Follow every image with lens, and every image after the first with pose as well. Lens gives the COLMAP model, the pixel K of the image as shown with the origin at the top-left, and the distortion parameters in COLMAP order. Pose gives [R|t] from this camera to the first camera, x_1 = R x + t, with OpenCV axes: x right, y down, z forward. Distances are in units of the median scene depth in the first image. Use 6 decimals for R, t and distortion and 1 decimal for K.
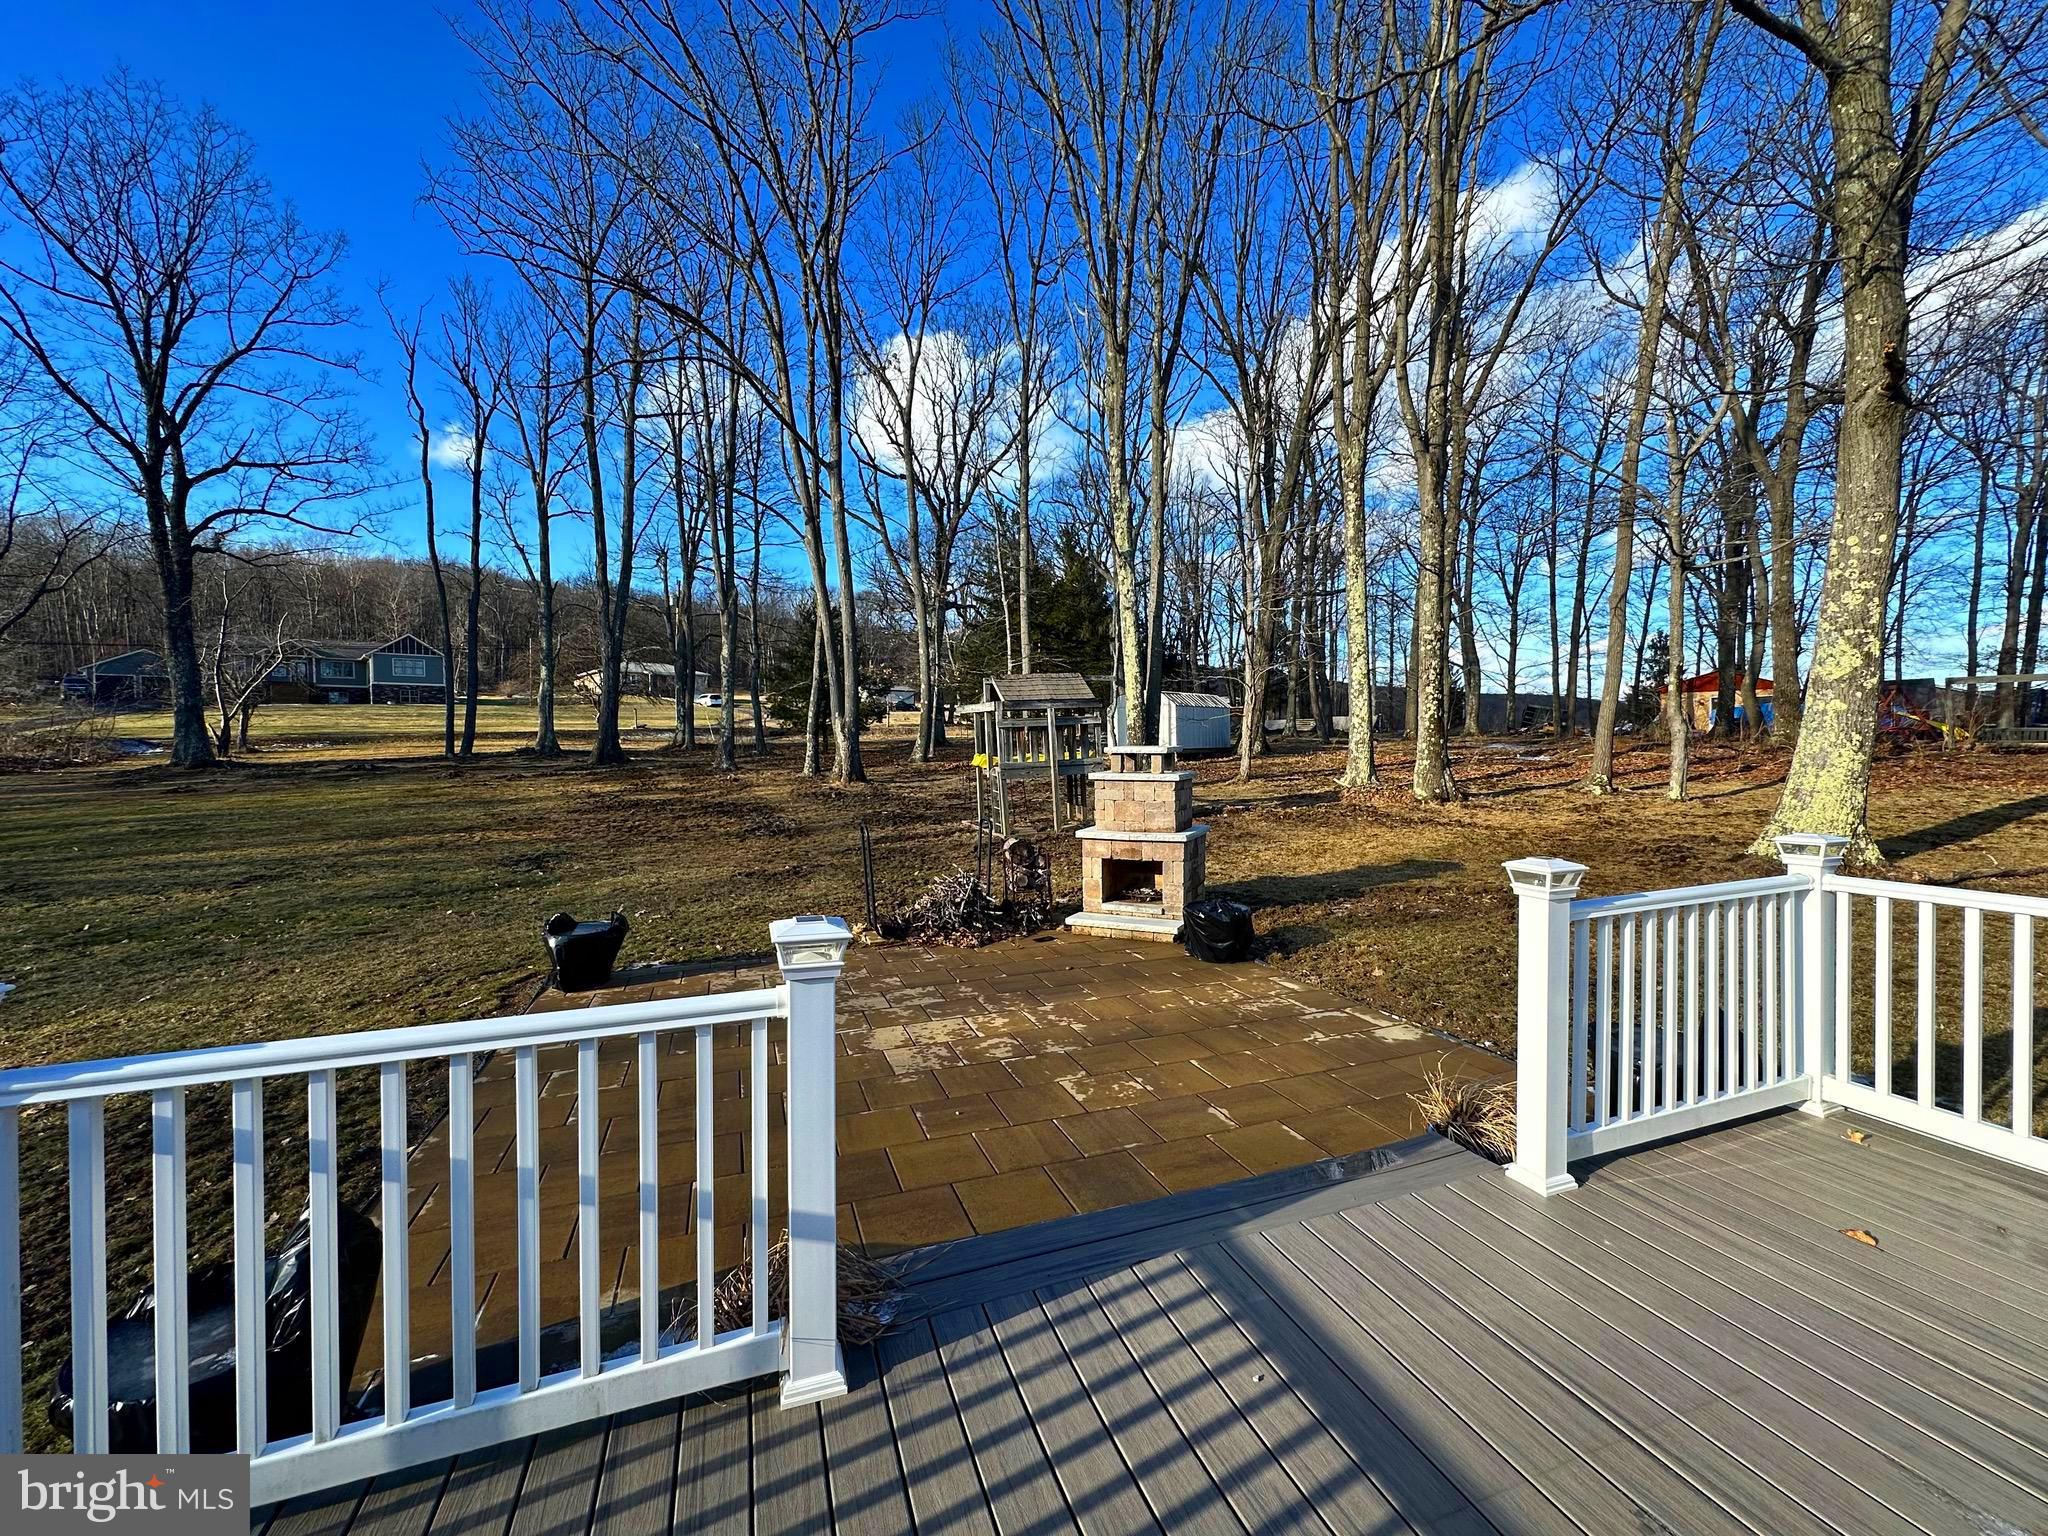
lens RADIAL K [[815.5, 0, 1024.9], [0, 815.5, 767.7], [0, 0, 1]] dist [-0.003956, 0.000827]
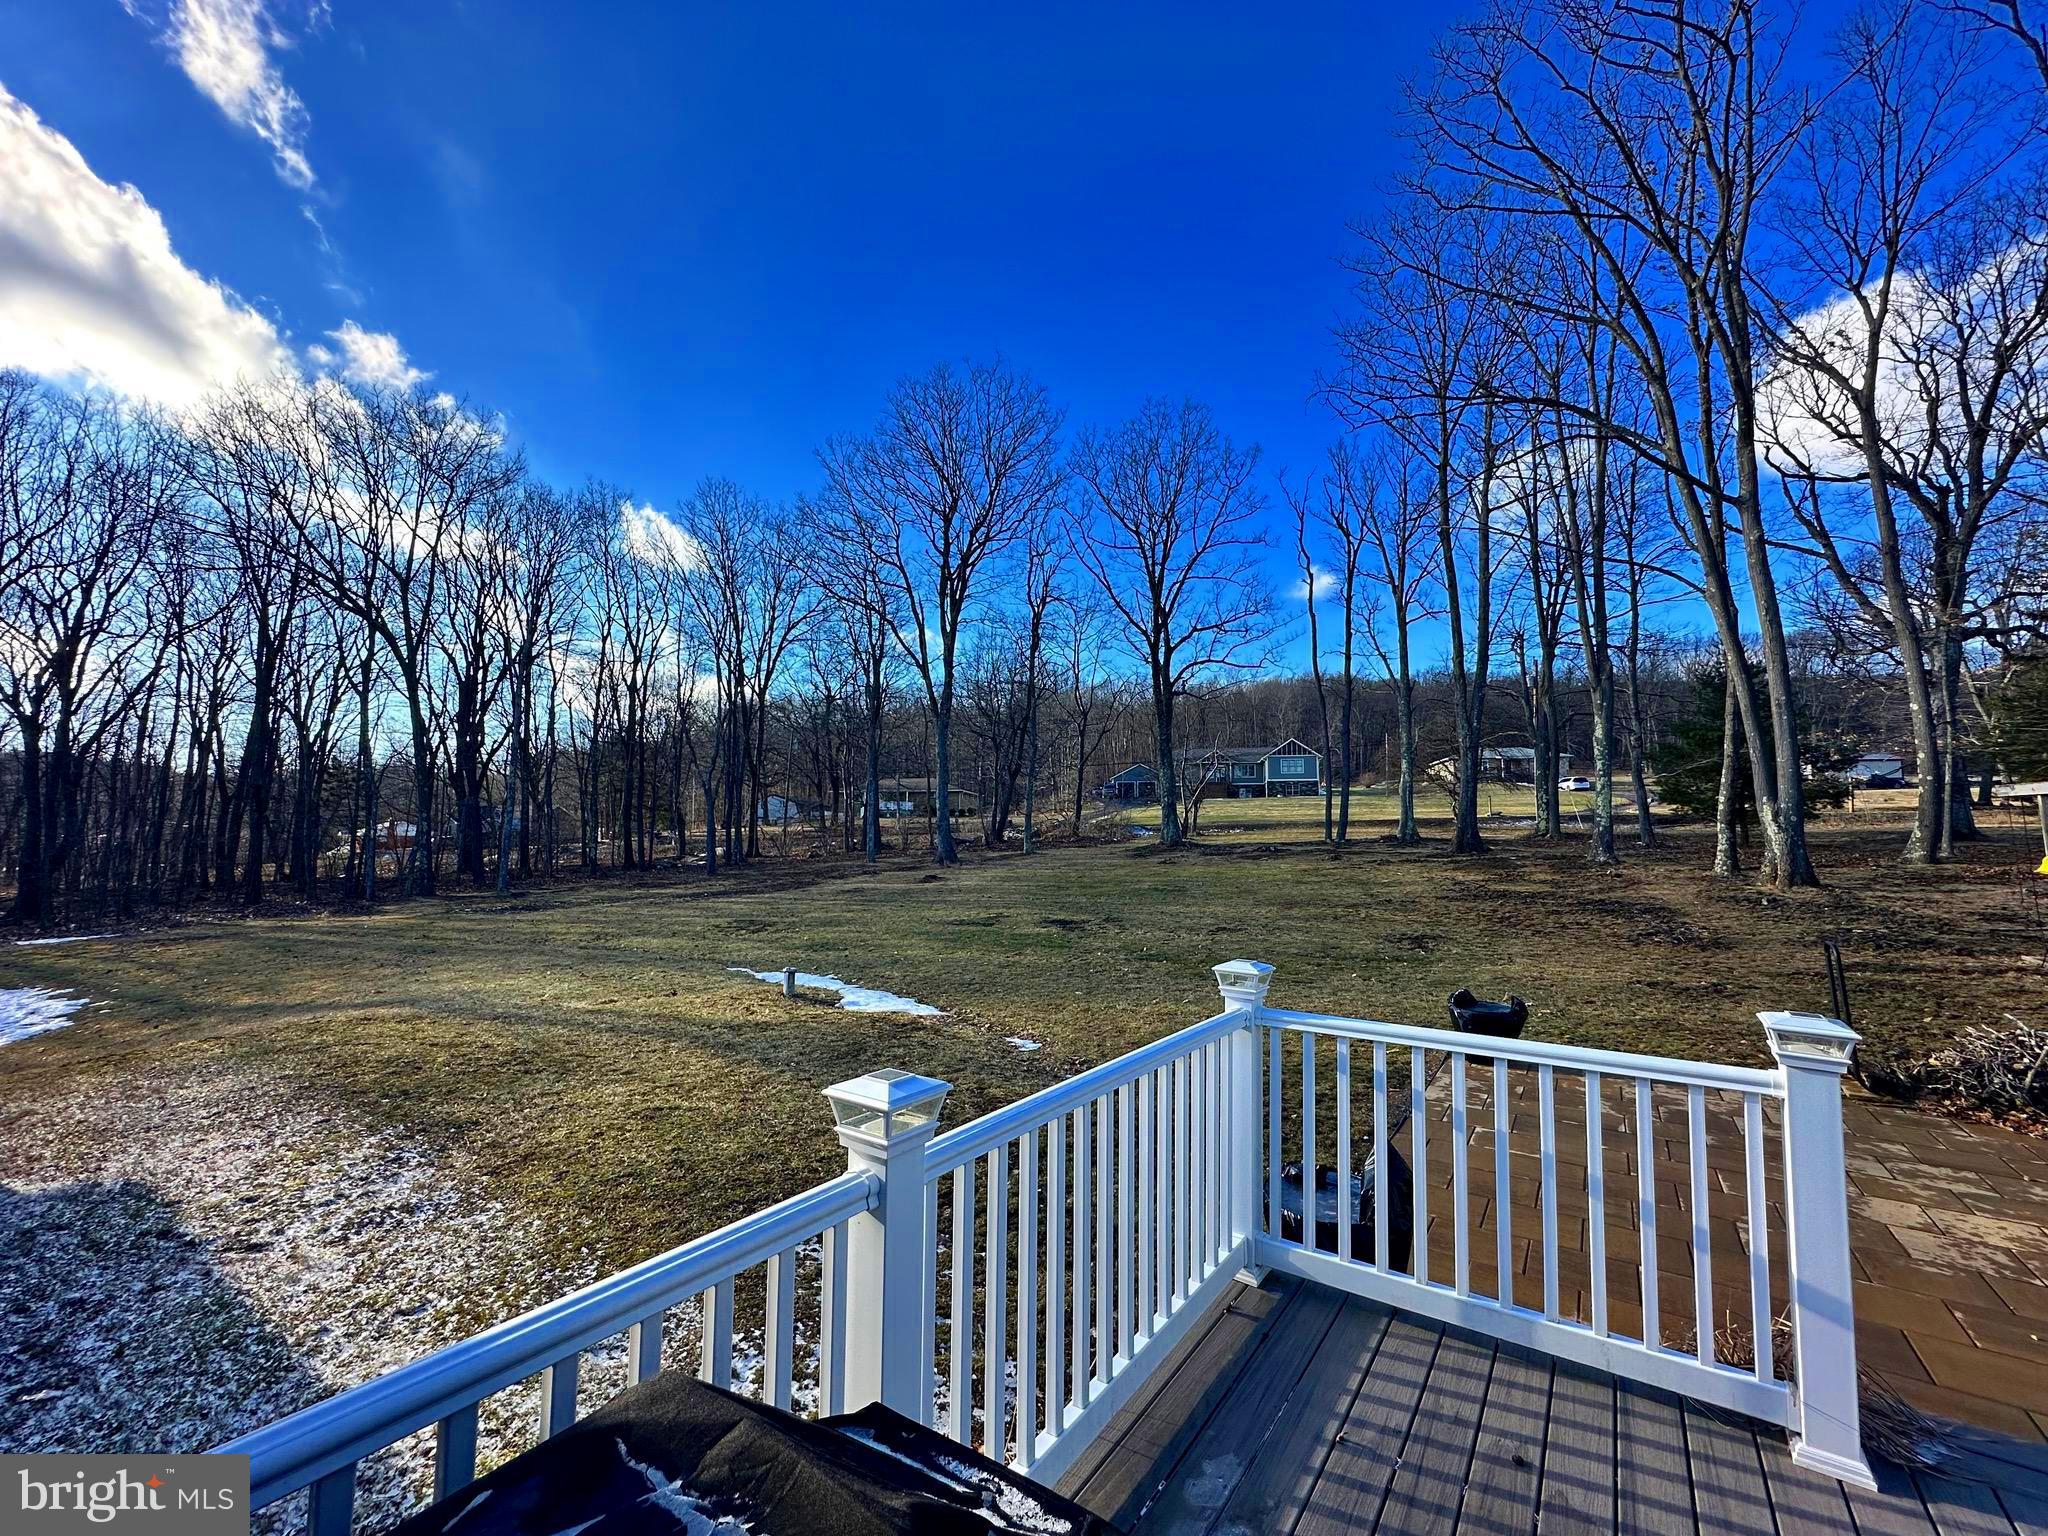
lens RADIAL K [[815.5, 0, 1024.9], [0, 815.5, 767.7], [0, 0, 1]] dist [-0.003956, 0.000827]
pose [[0.574180, -0.054128, -0.816938, 0.003154], [-0.032860, 0.995485, -0.089054, -0.001084], [0.818069, 0.077978, 0.569809, -0.033106]]
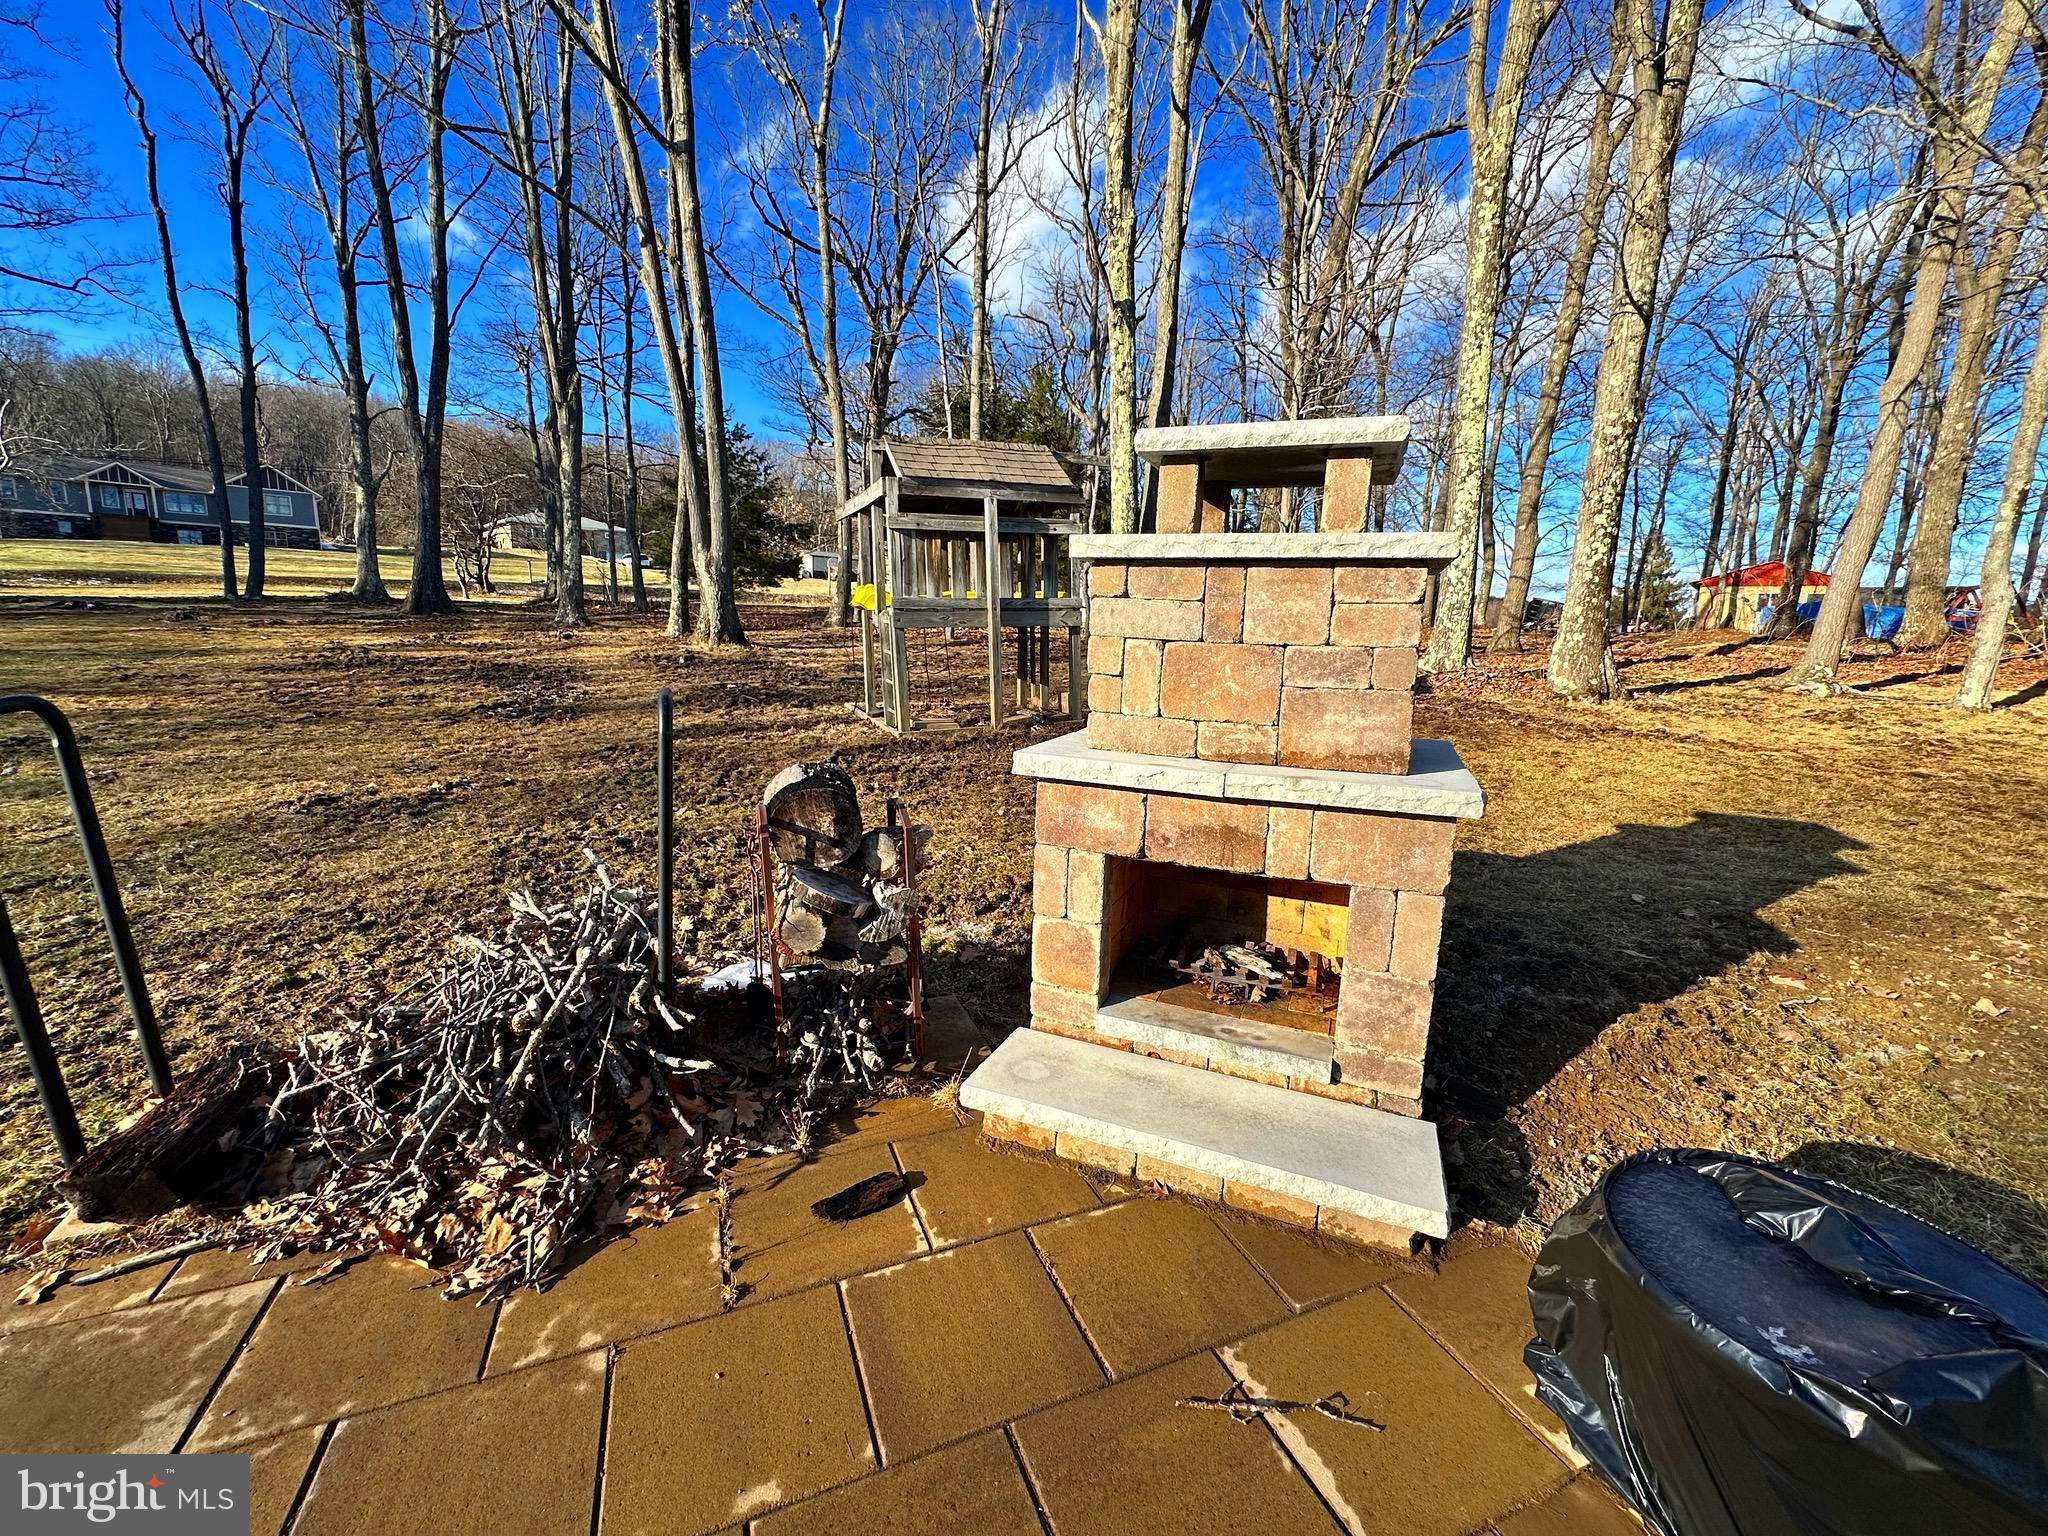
lens RADIAL K [[815.5, 0, 1024.9], [0, 815.5, 767.7], [0, 0, 1]] dist [-0.003956, 0.000827]
pose [[0.998163, 0.030293, 0.052468, 0.014354], [-0.037292, 0.989726, 0.138026, 0.012667], [-0.047748, -0.139729, 0.989038, 0.202053]]
